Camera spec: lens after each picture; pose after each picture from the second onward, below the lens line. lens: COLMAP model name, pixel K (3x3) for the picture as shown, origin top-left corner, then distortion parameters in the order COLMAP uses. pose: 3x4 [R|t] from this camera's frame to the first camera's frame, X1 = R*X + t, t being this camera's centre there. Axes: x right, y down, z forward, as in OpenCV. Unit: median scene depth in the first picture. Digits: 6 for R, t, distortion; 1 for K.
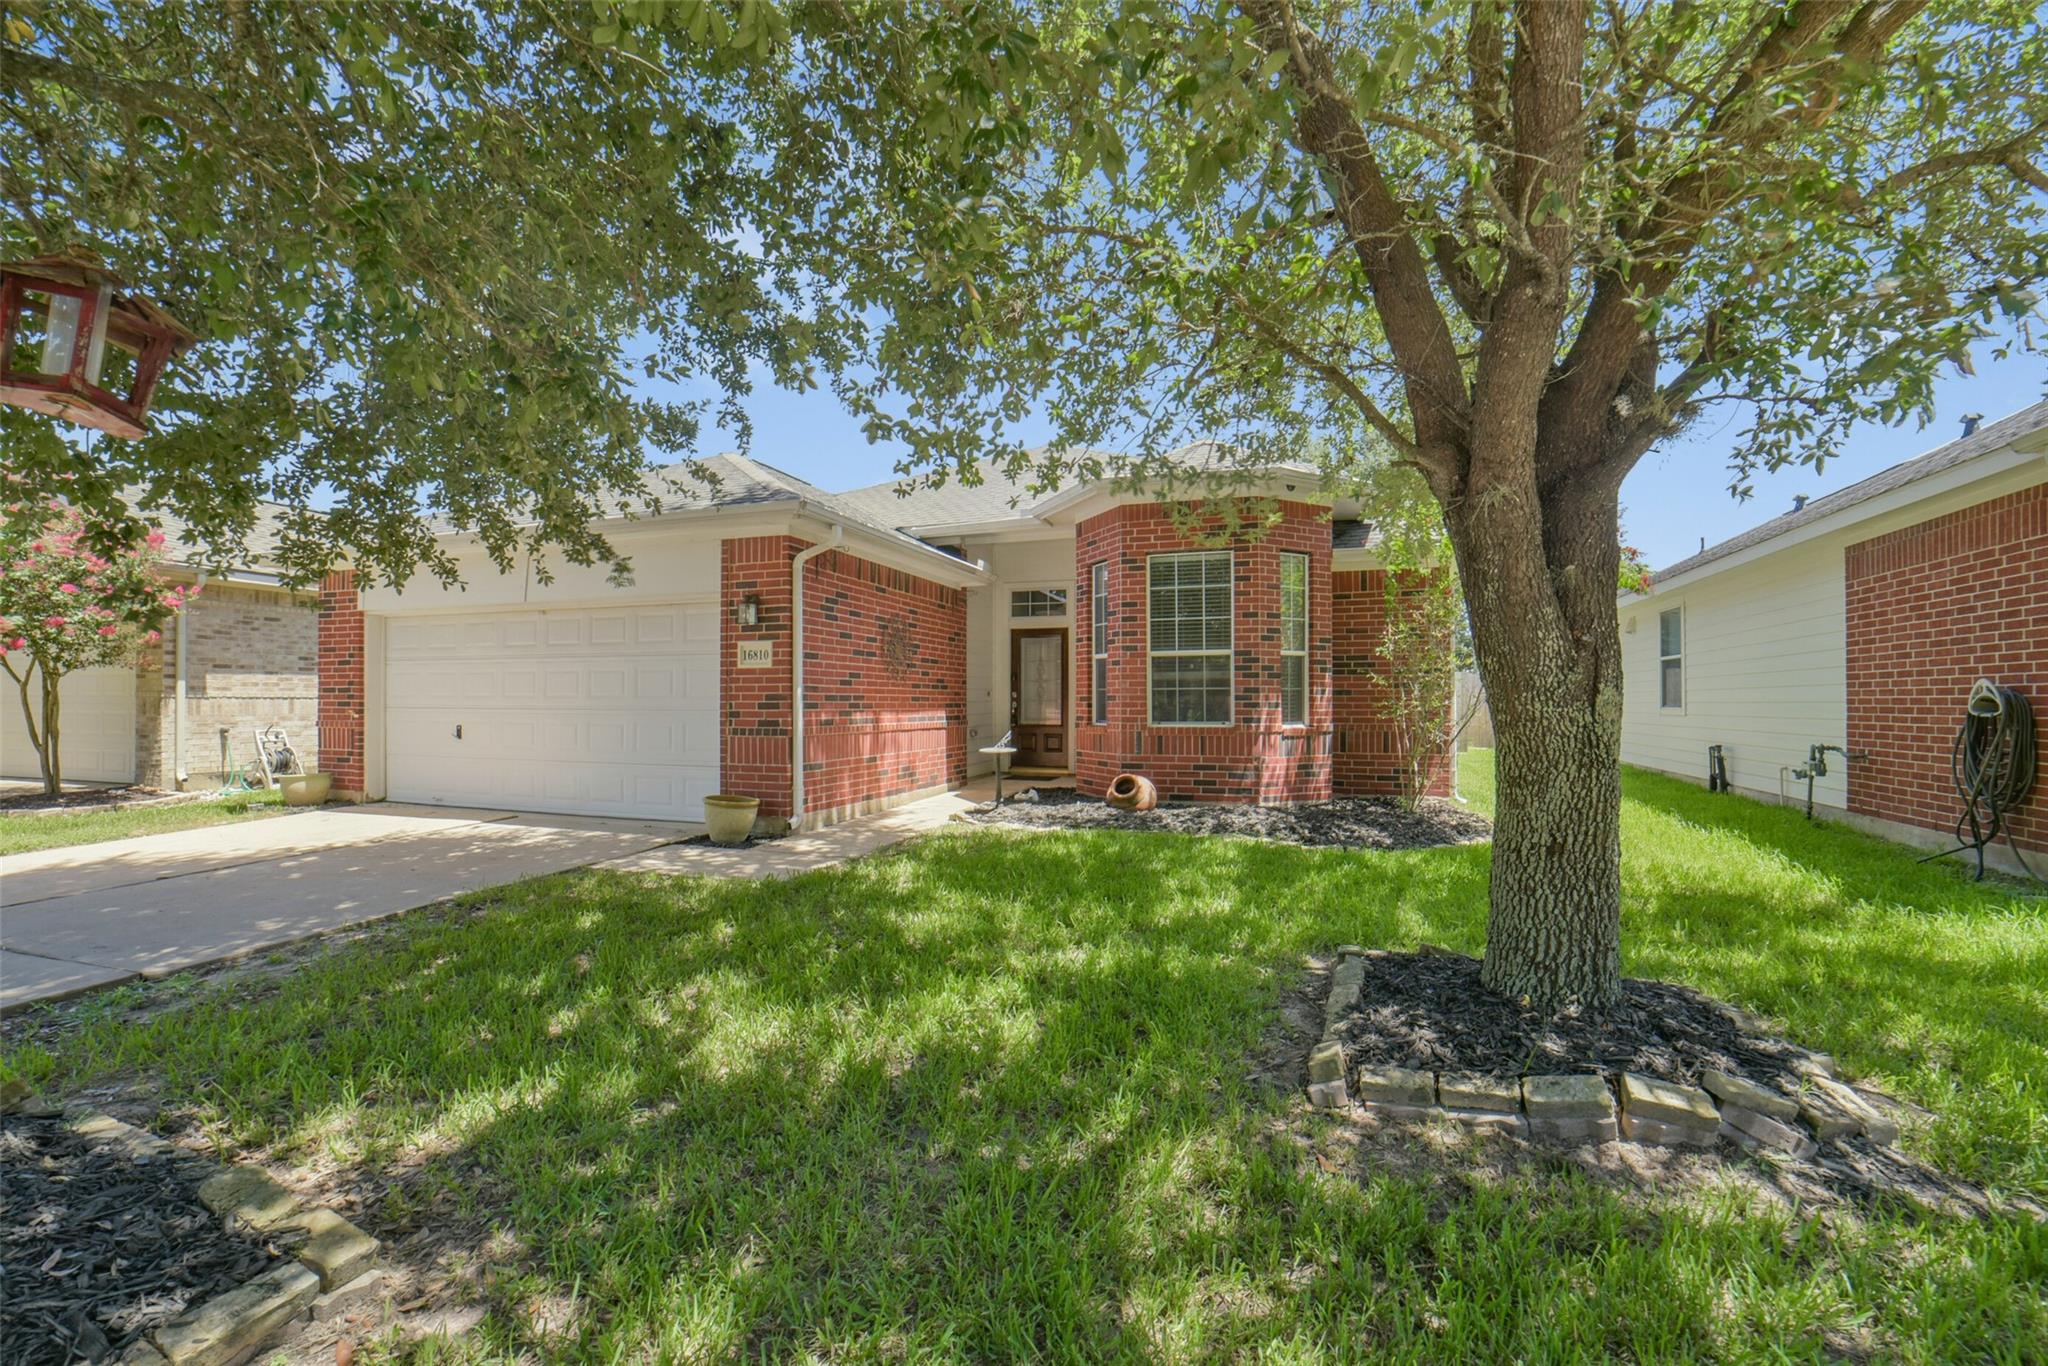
lens RADIAL K [[799.0, 0, 1030.1], [0, 799.0, 683.5], [0, 0, 1]] dist [-0.026777, 0.009001]
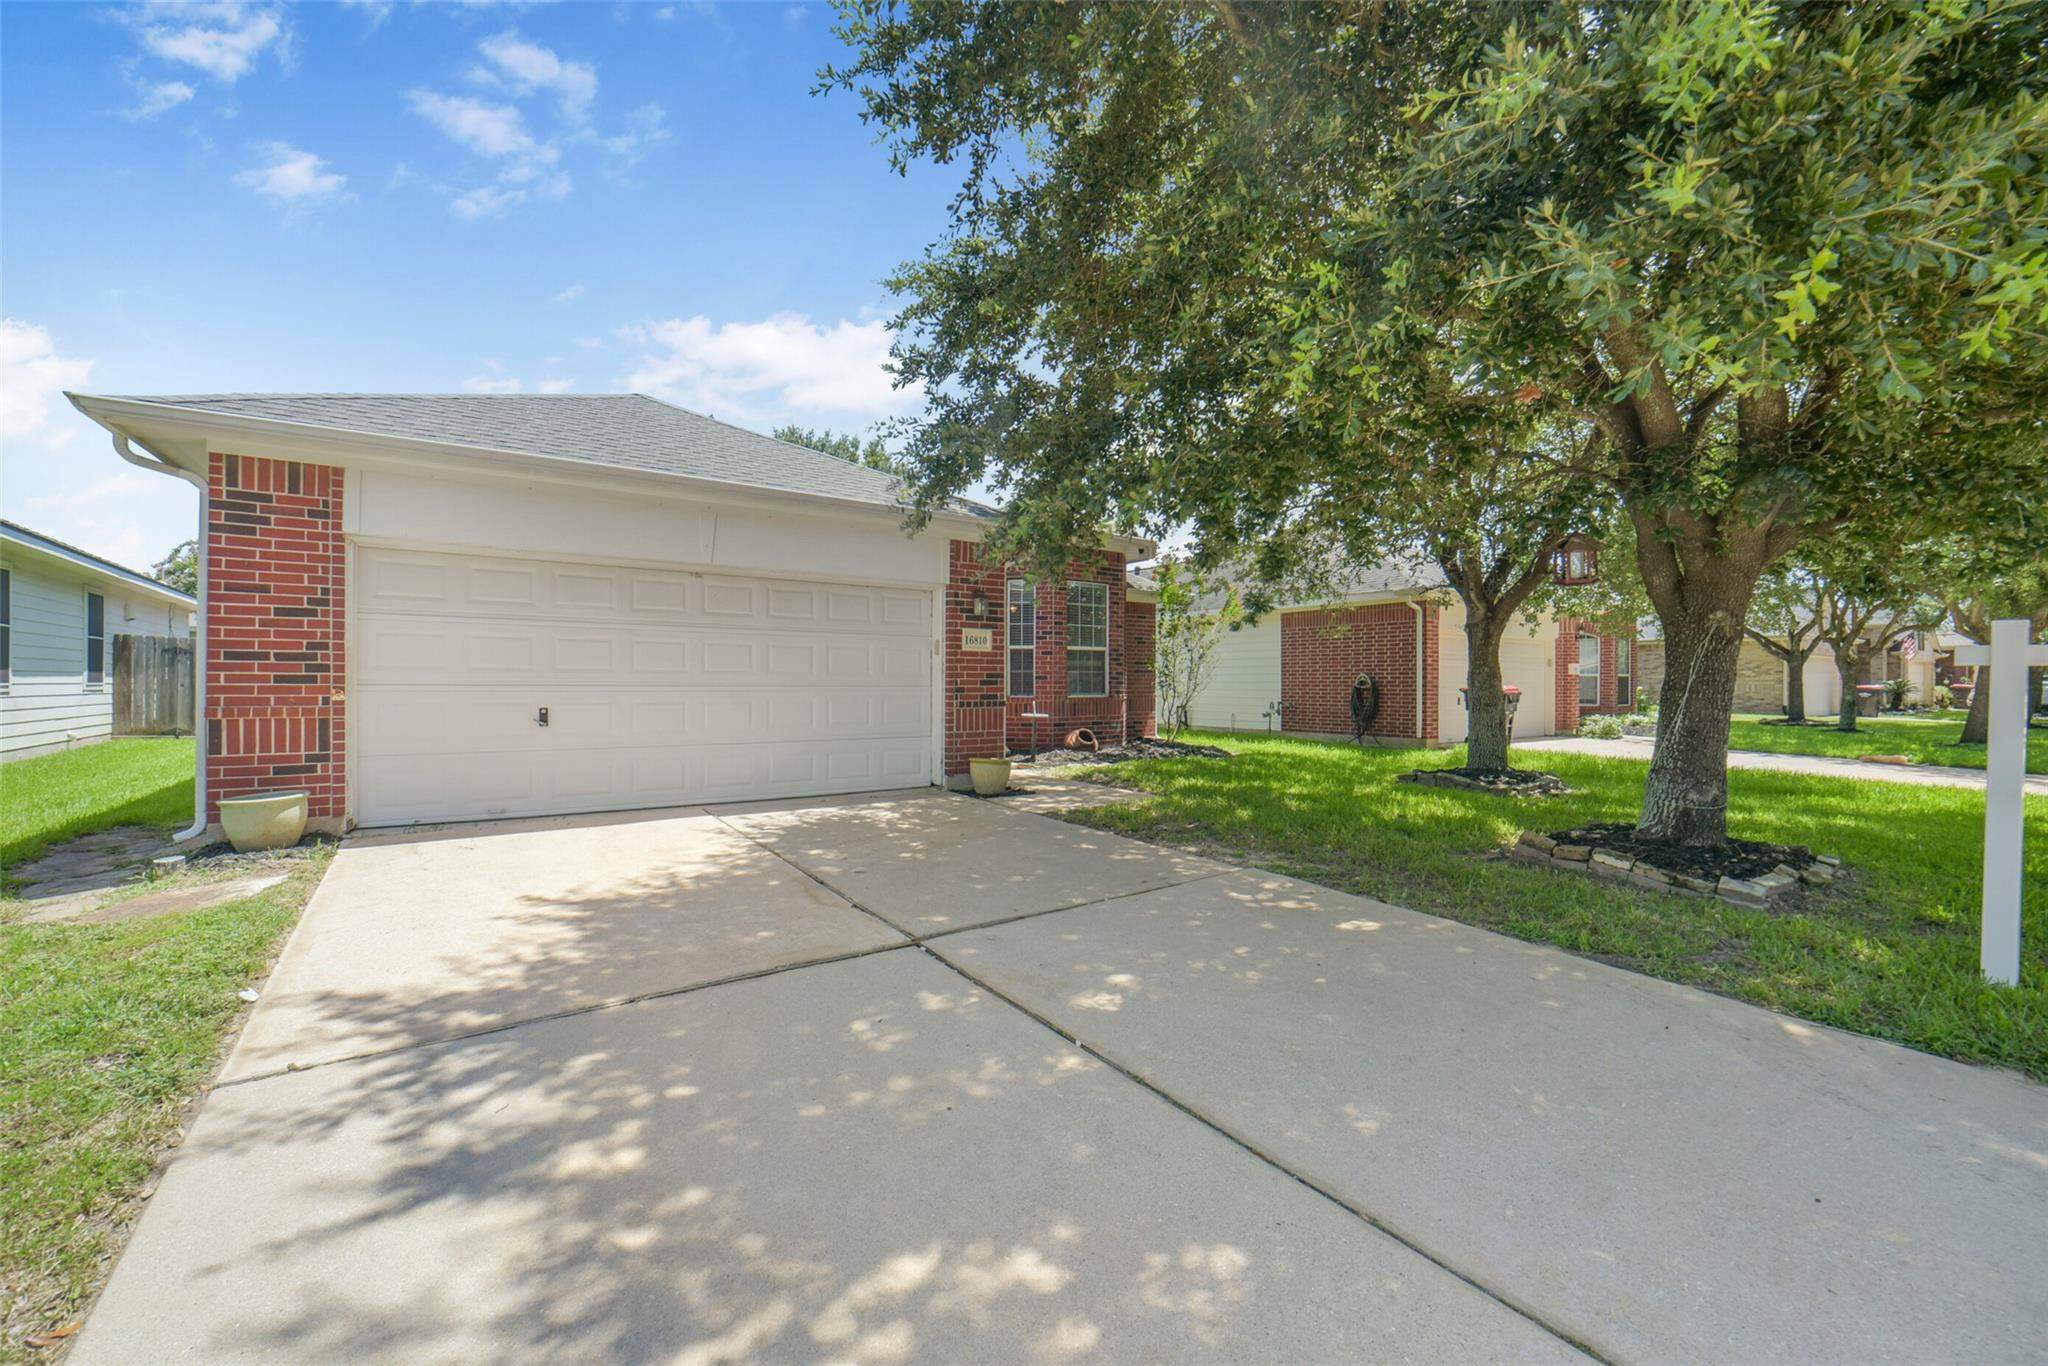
lens RADIAL K [[799.0, 0, 1030.1], [0, 799.0, 683.5], [0, 0, 1]] dist [-0.026777, 0.009001]
pose [[0.593819, 0.001361, 0.804597, -1.118128], [-0.021034, 0.999683, 0.013832, 0.009712], [-0.804324, -0.025138, 0.593659, 0.188018]]
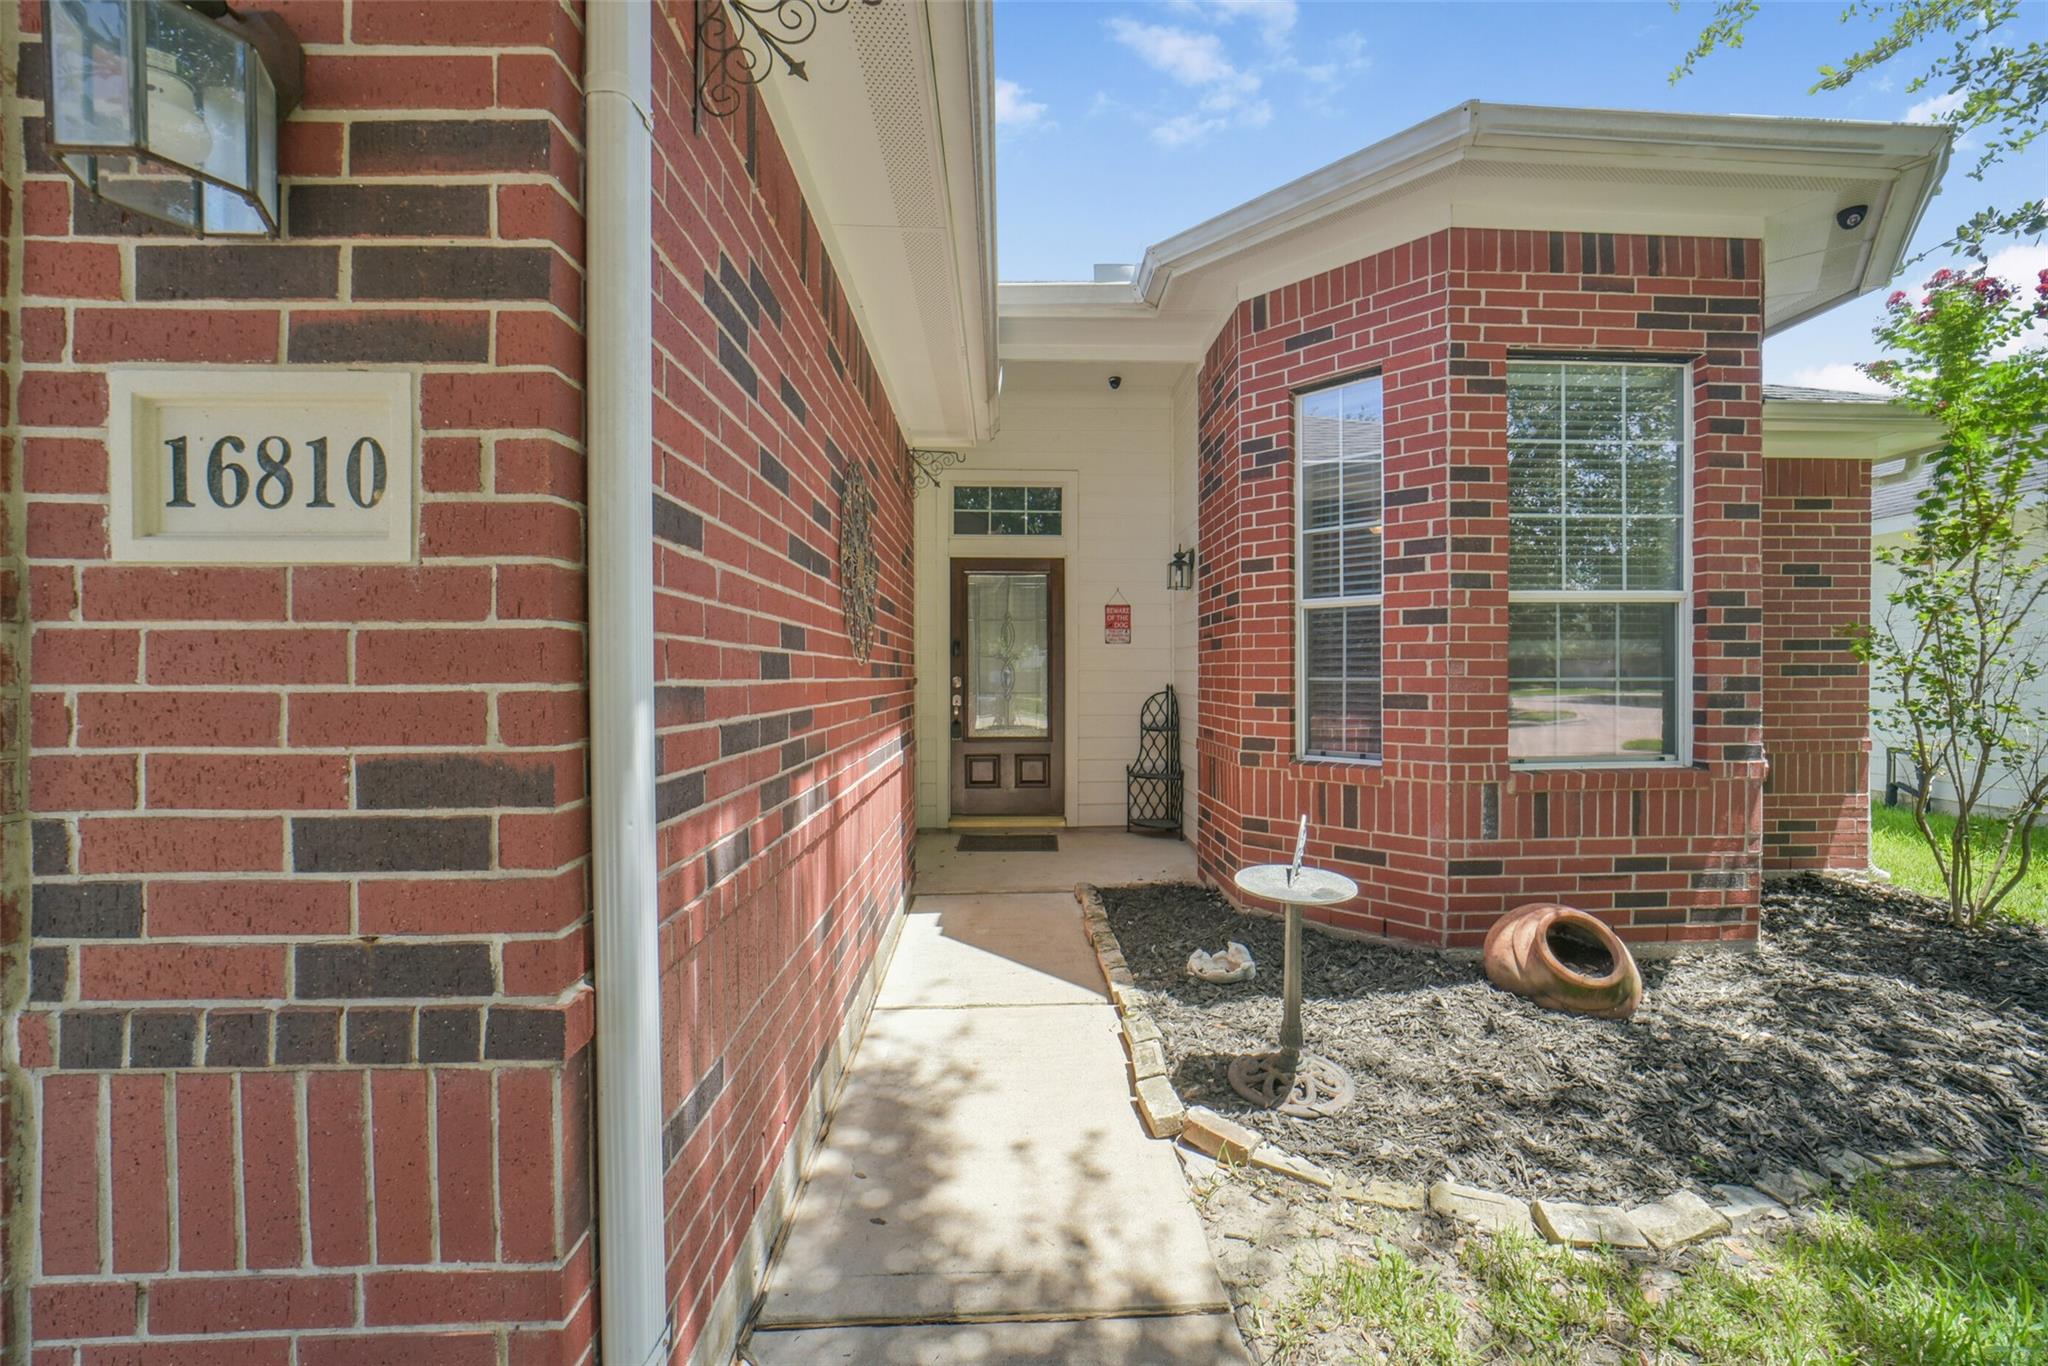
lens RADIAL K [[799.0, 0, 1030.1], [0, 799.0, 683.5], [0, 0, 1]] dist [-0.026777, 0.009001]
pose [[0.938142, -0.005788, 0.346202, -0.237012], [-0.006133, 0.999426, 0.033327, -0.004124], [-0.346196, -0.033389, 0.937568, 0.727419]]
